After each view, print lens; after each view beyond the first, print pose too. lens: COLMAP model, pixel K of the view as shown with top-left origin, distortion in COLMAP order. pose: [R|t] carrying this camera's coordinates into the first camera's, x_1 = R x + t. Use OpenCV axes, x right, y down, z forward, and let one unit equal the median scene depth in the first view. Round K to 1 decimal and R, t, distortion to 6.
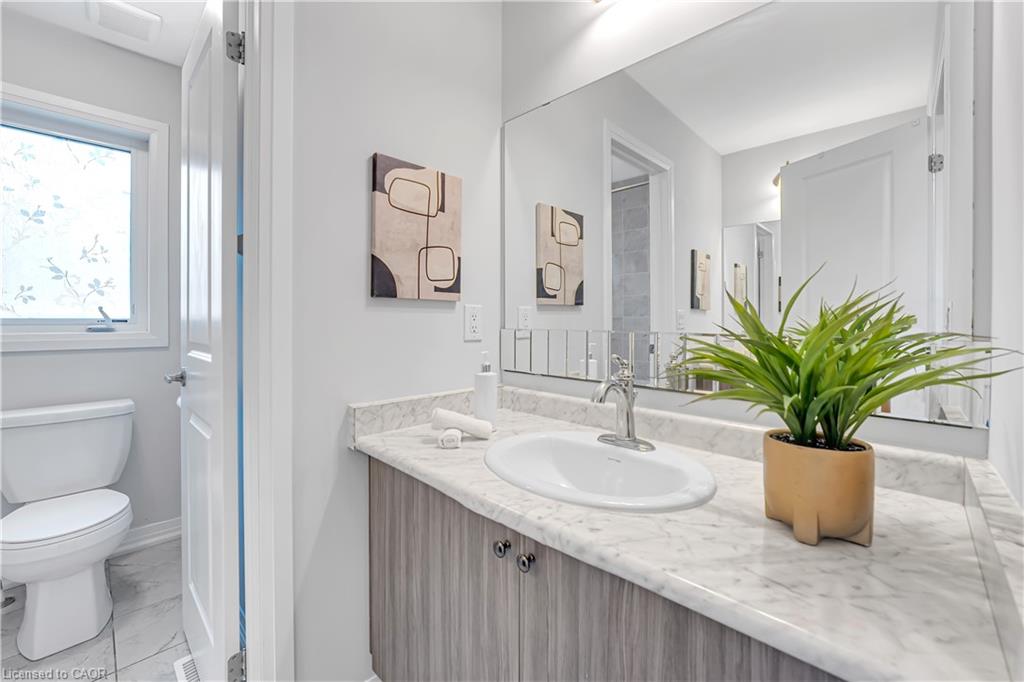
lens RADIAL K [[417.0, 0, 522.5], [0, 417.0, 319.8], [0, 0, 1]] dist [-0.015394, 0.000669]
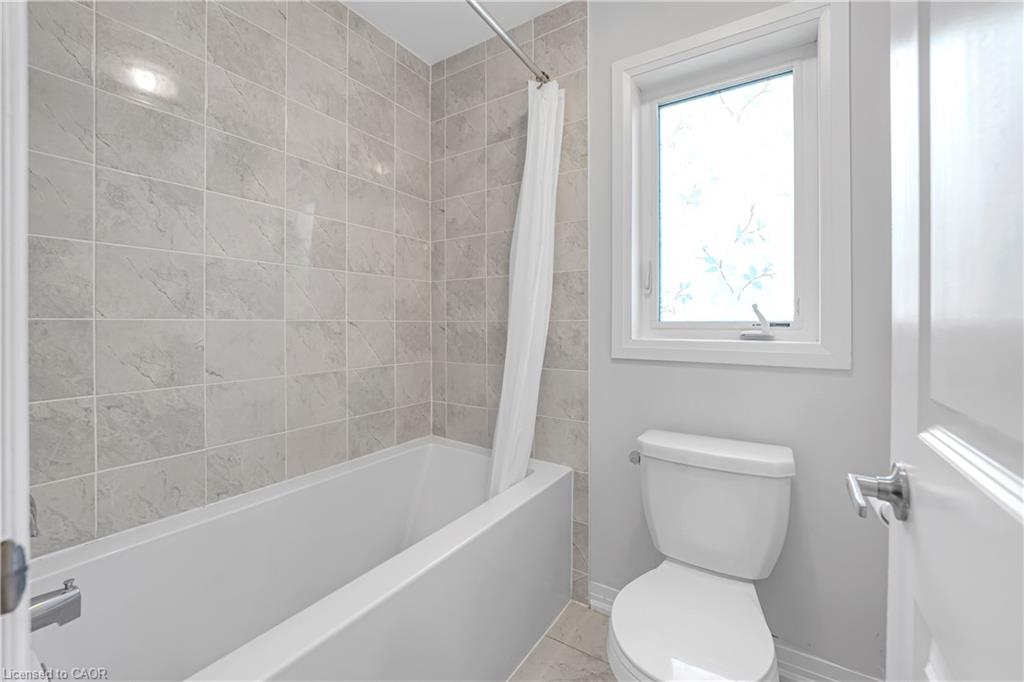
lens RADIAL K [[417.0, 0, 514.2], [0, 417.0, 324.3], [0, 0, 1]] dist [-0.015394, 0.000669]
pose [[0.185359, 0.002078, -0.982669, -0.399663], [-0.004410, 0.999989, 0.001283, 0.002707], [0.982661, 0.004096, 0.185367, 0.454317]]
